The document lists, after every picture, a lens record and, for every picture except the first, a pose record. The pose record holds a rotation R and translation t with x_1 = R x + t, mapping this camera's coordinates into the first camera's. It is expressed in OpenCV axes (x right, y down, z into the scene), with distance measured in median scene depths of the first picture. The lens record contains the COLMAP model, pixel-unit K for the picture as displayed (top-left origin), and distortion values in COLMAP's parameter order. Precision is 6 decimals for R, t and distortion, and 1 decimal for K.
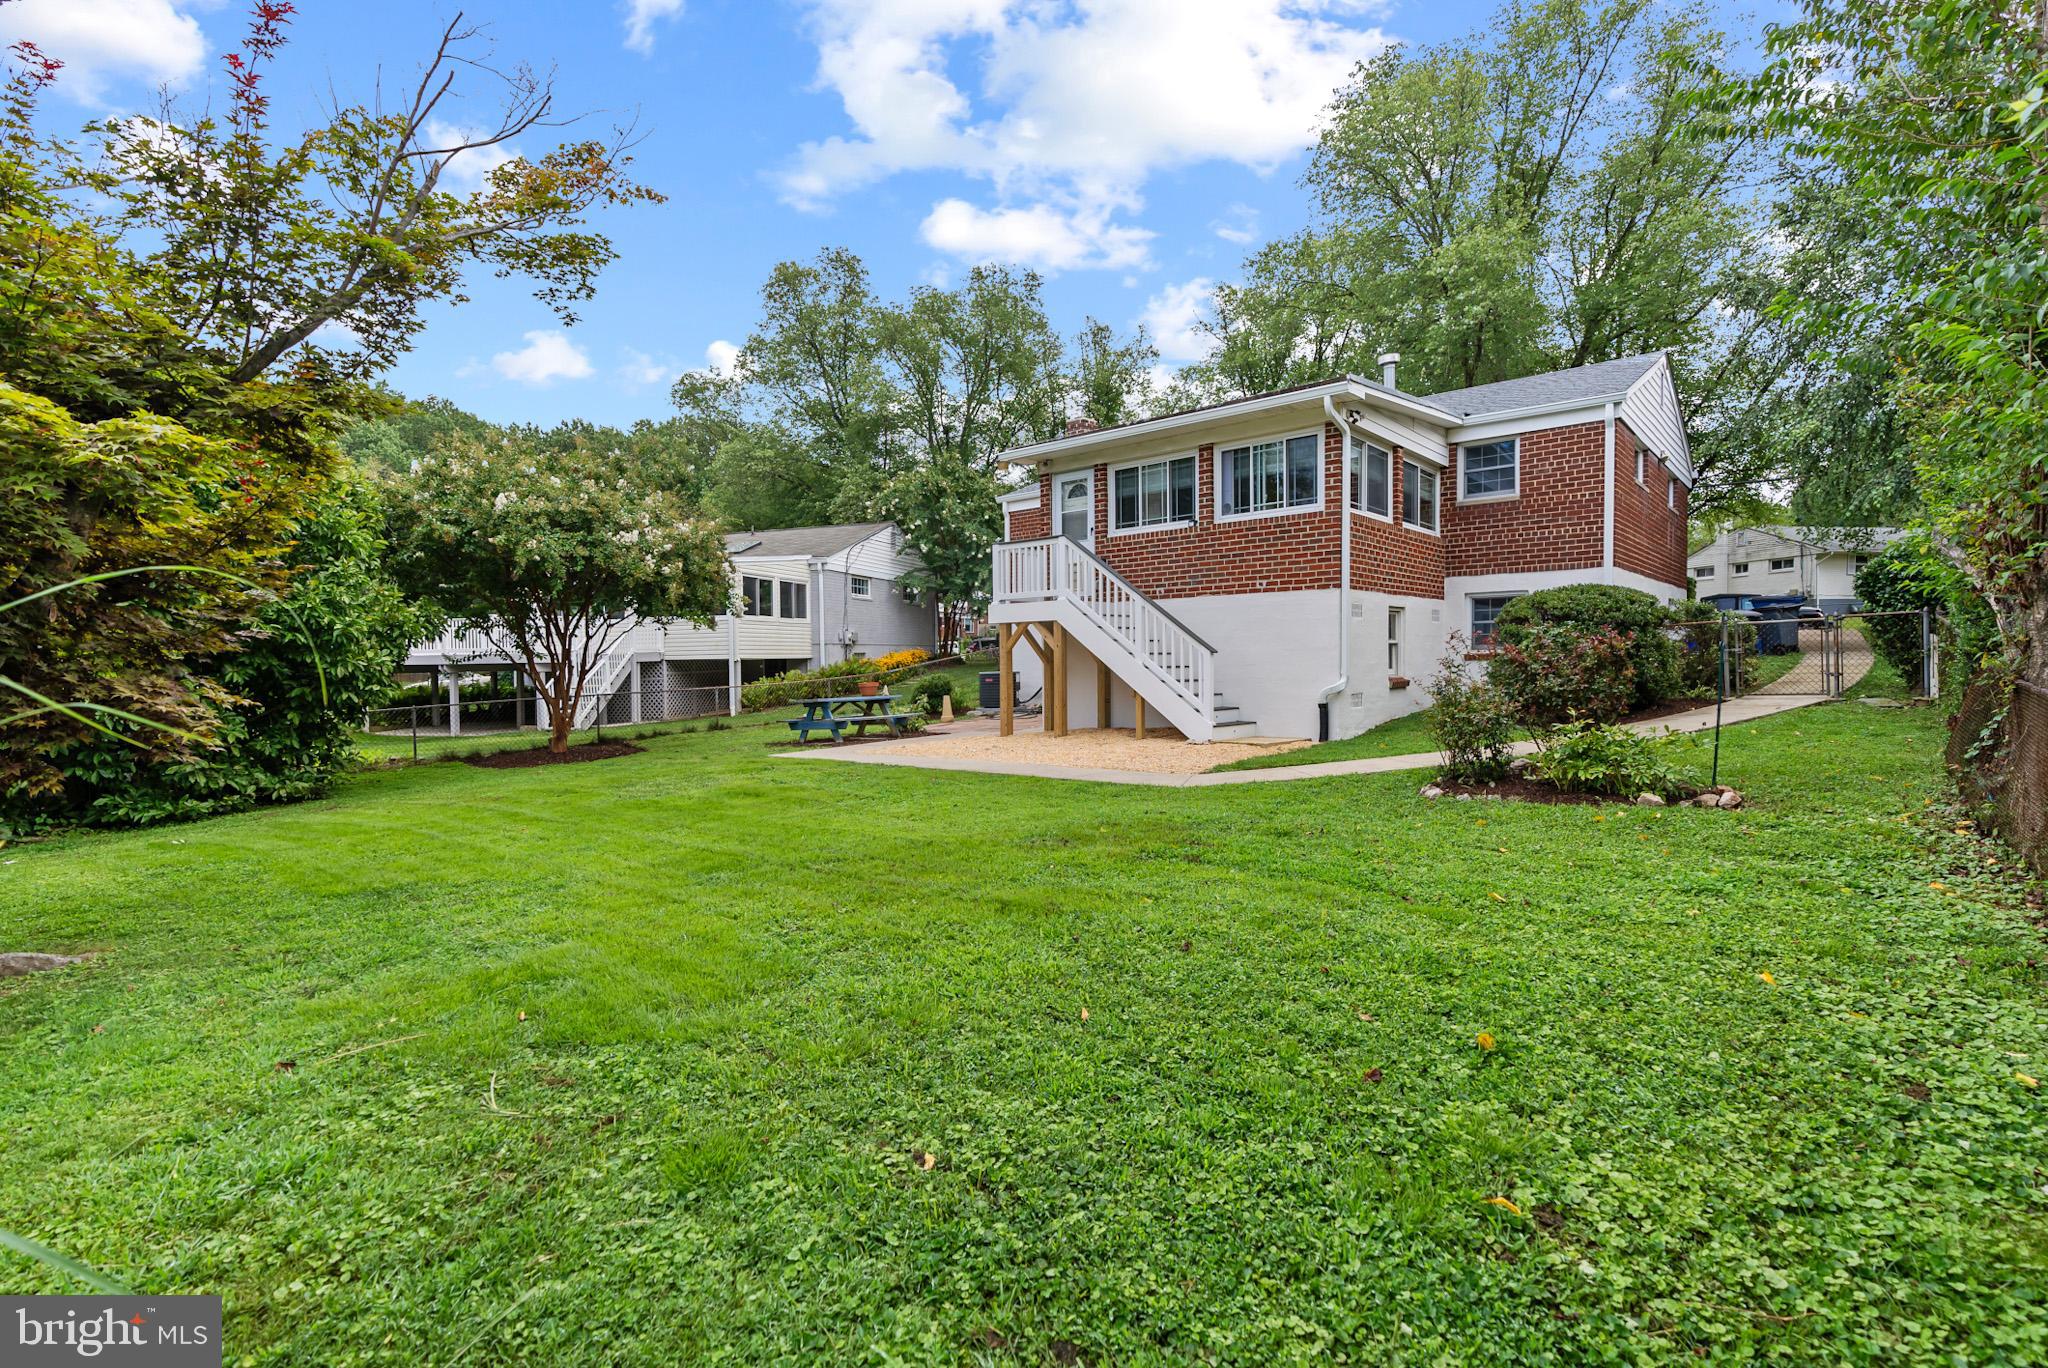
lens RADIAL K [[949.5, 0, 1024.0], [0, 949.5, 684.0], [0, 0, 1]] dist [-0.011566, 0.005204]
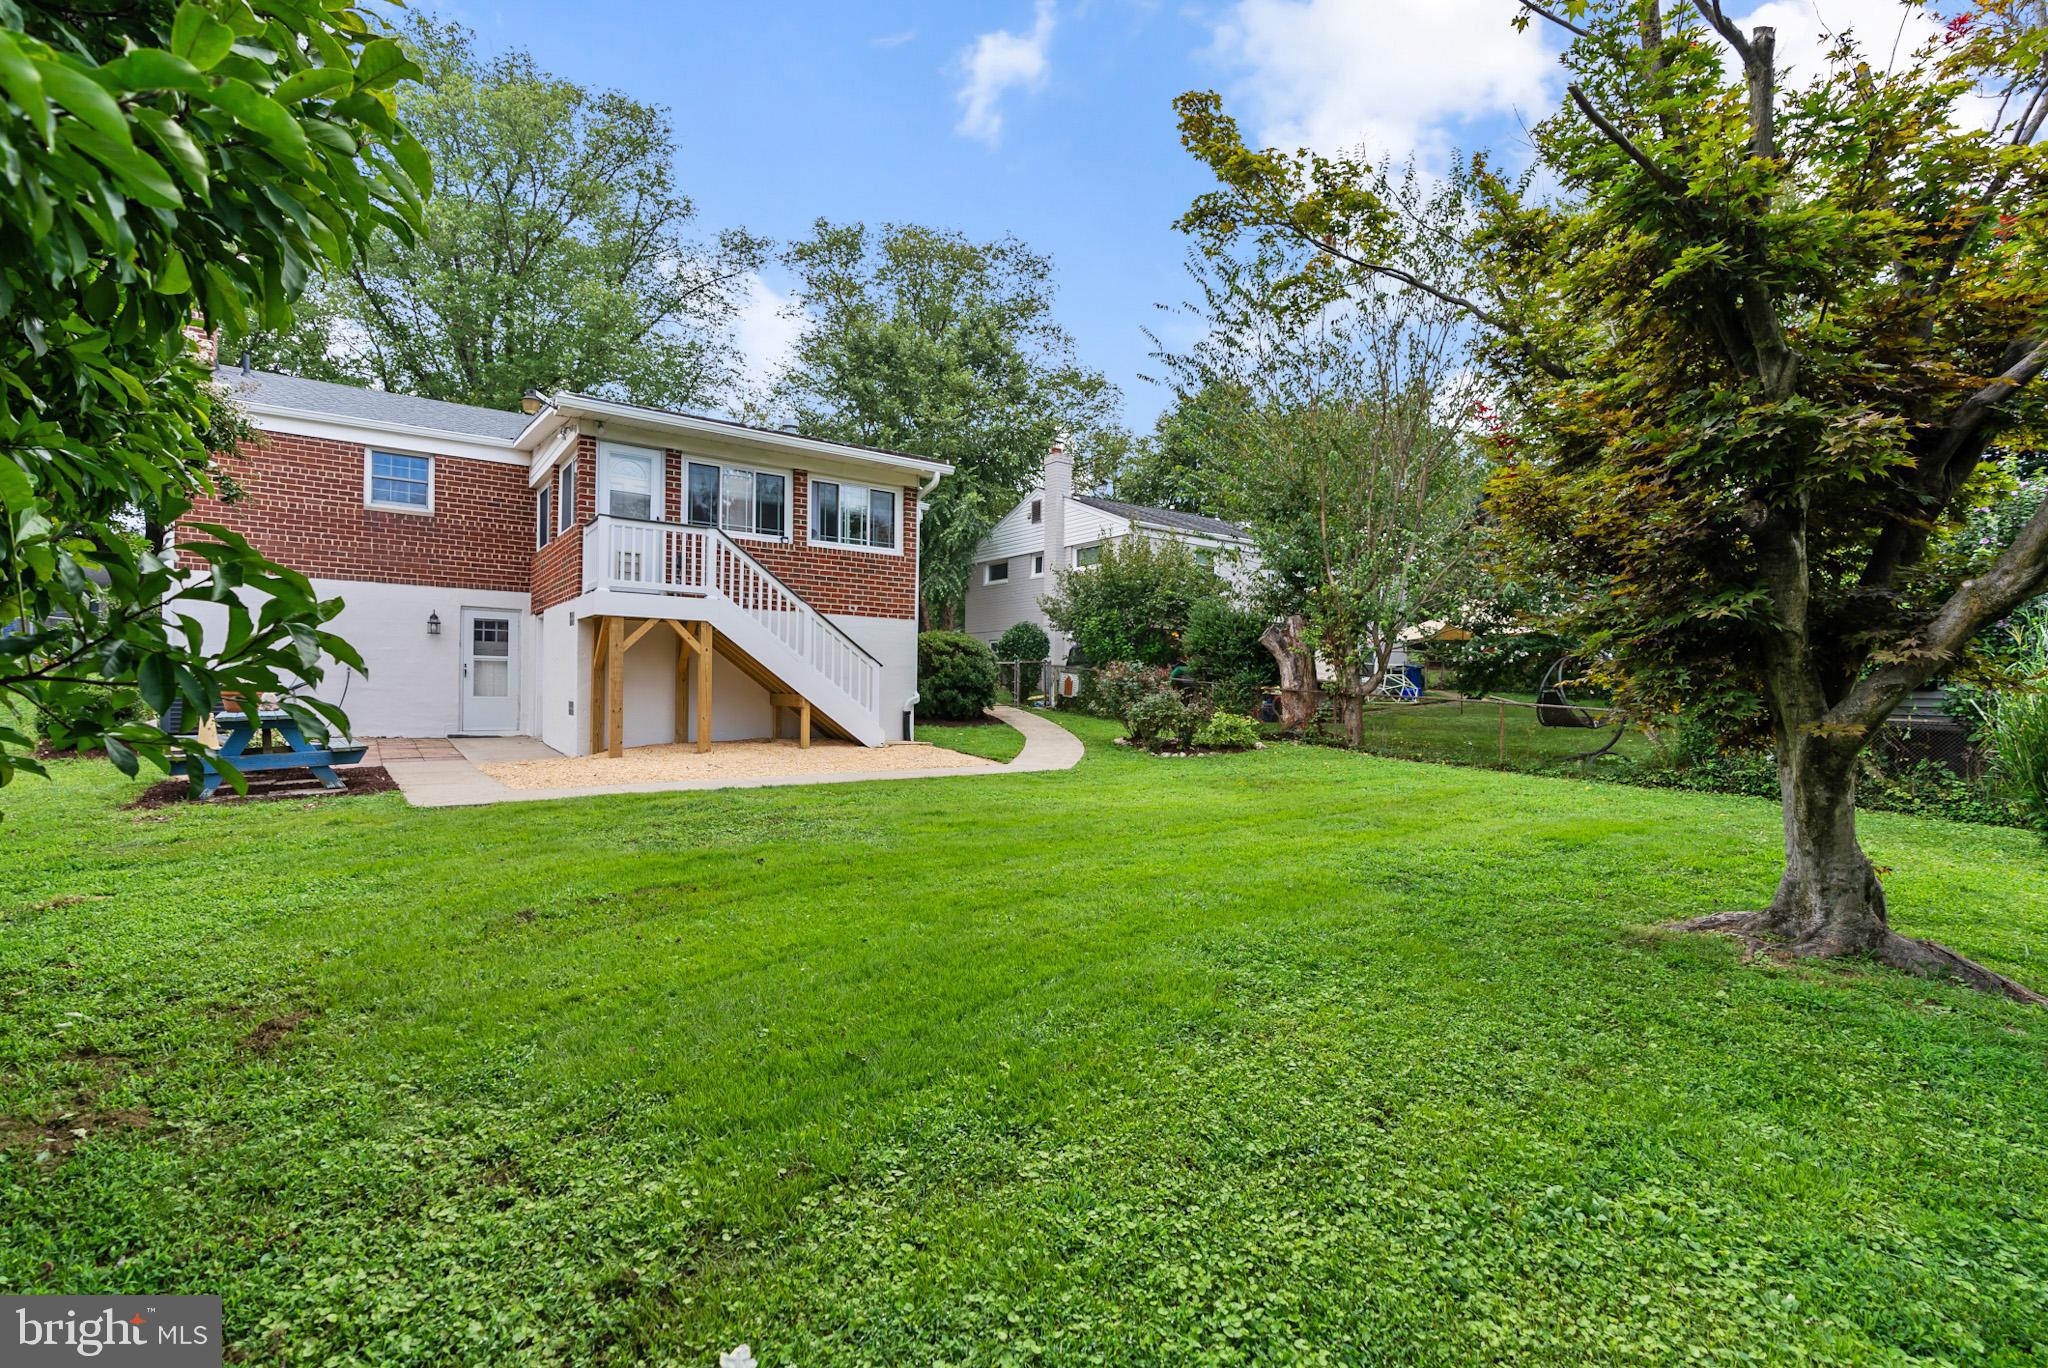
lens RADIAL K [[949.5, 0, 1024.0], [0, 949.5, 684.0], [0, 0, 1]] dist [-0.011566, 0.005204]
pose [[0.144688, 0.013074, 0.989391, -0.828901], [0.008176, 0.999863, -0.014408, 0.006569], [-0.989443, 0.010174, 0.144562, 0.598504]]
